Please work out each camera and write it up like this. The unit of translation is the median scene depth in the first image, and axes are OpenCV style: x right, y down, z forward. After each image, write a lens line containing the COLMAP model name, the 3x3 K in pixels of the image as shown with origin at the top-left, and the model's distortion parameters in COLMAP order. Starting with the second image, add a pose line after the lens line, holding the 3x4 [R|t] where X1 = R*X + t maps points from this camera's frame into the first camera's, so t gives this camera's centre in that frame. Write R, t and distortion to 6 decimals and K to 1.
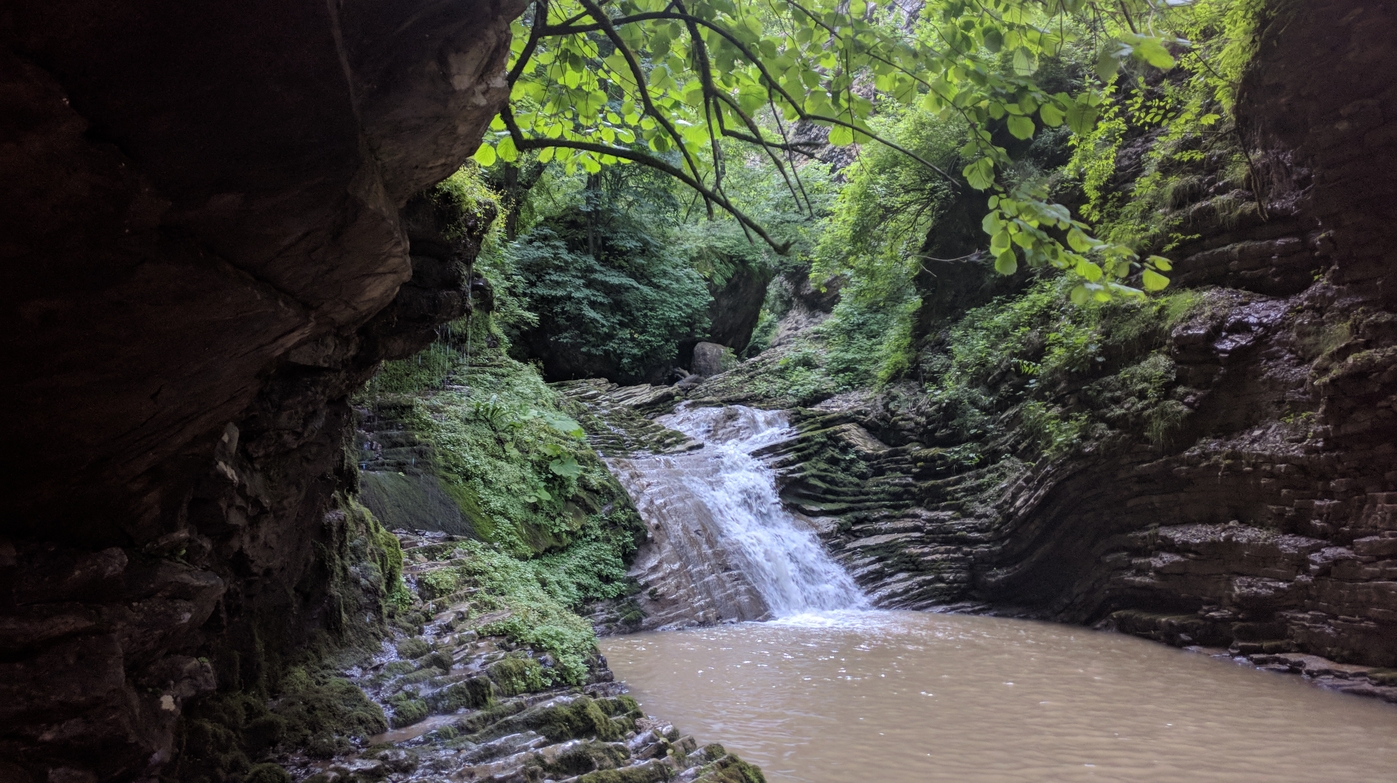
lens RADIAL K [[1166.4, 0, 696.5], [0, 1166.4, 384.2], [0, 0, 1]] dist [0.018774, 0.000255]
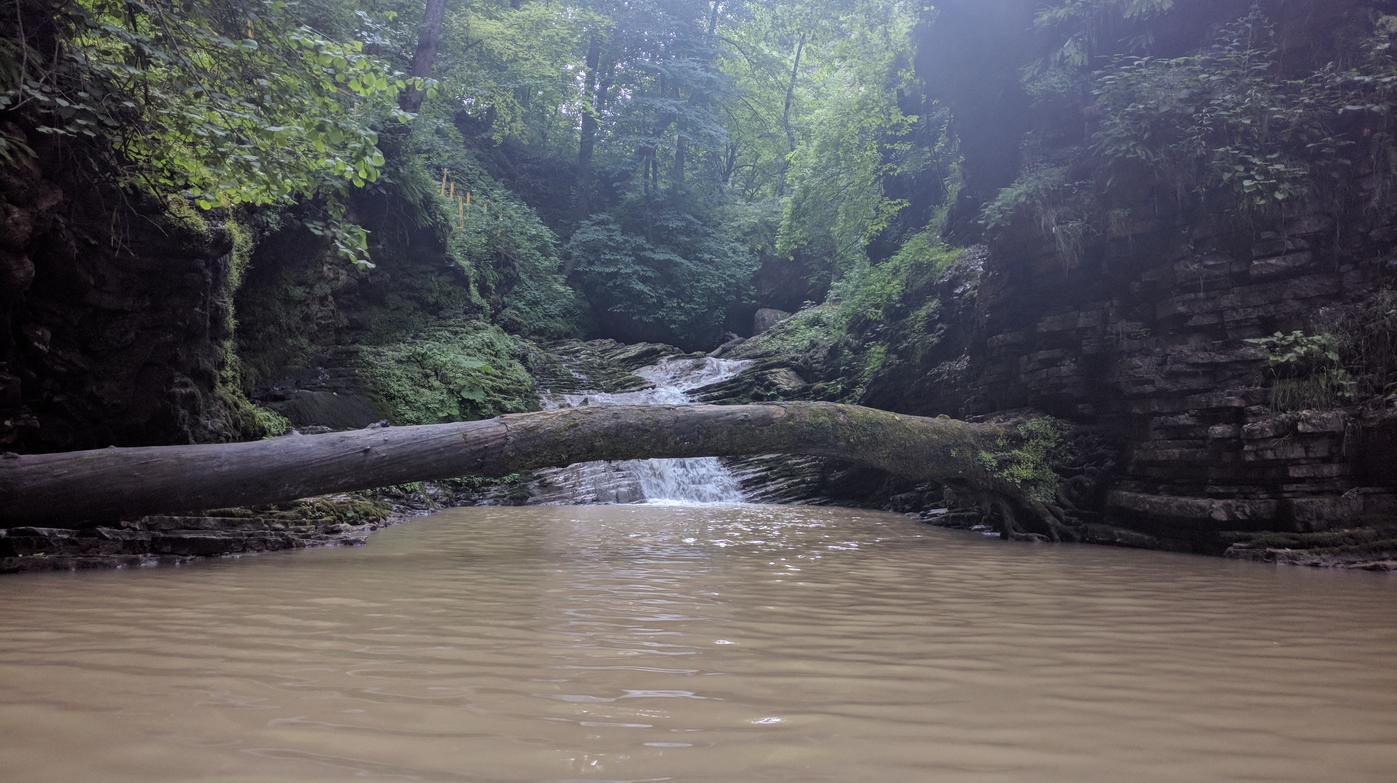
lens RADIAL K [[1166.4, 0, 701.2], [0, 1166.4, 397.7], [0, 0, 1]] dist [0.018774, 0.000255]
pose [[0.988587, -0.023836, -0.148751, 0.274047], [0.028883, 0.999075, 0.031865, 0.028520], [0.147853, -0.035798, 0.988361, -0.272446]]
